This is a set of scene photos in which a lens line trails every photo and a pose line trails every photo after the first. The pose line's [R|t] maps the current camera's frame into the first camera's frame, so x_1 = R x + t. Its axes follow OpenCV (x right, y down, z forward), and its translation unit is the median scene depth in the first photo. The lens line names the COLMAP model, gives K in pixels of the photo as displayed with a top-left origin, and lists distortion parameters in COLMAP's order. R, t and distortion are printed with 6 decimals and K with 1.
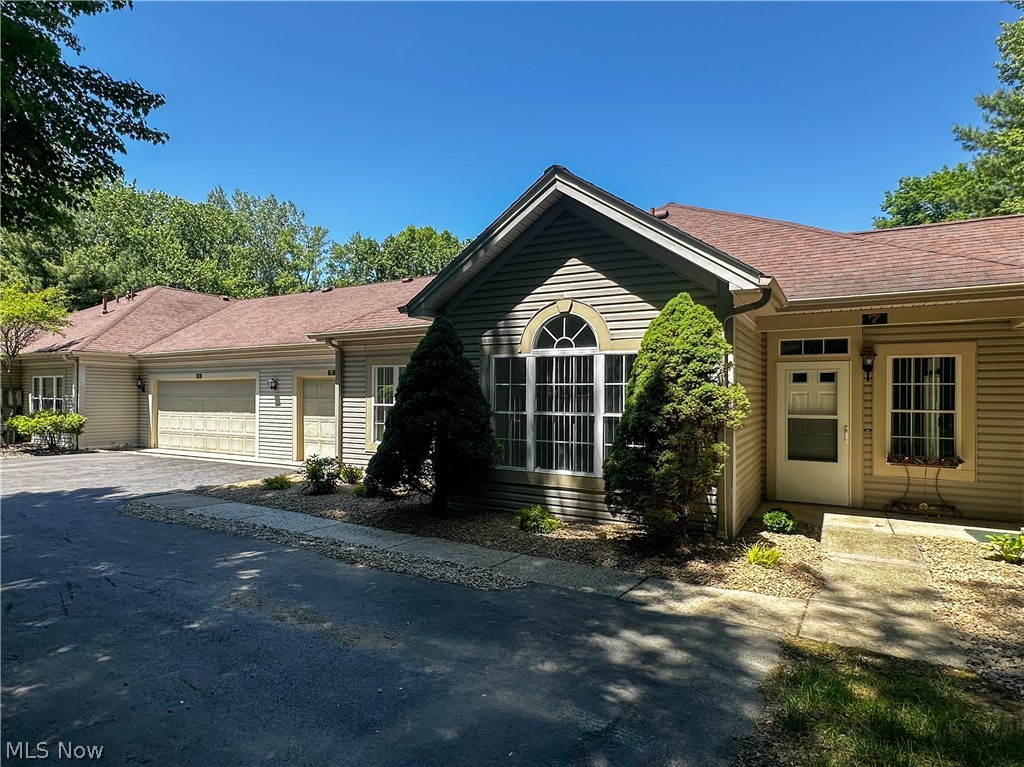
lens RADIAL K [[572.7, 0, 501.3], [0, 572.7, 389.8], [0, 0, 1]] dist [0.000191, -0.000590]
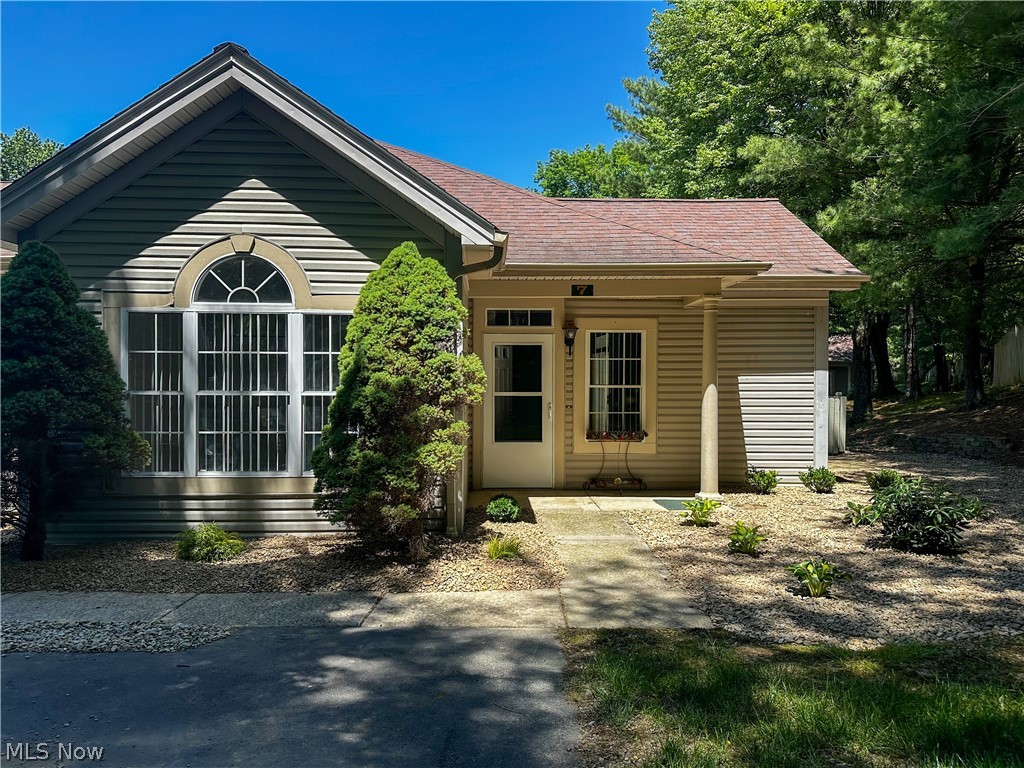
lens RADIAL K [[714.4, 0, 507.4], [0, 714.4, 383.6], [0, 0, 1]] dist [0.113533, -0.161937]
pose [[0.847188, -0.006221, 0.531257, -0.092755], [-0.003746, 0.999837, 0.017681, 0.012121], [-0.531280, -0.016969, 0.847026, 0.045609]]
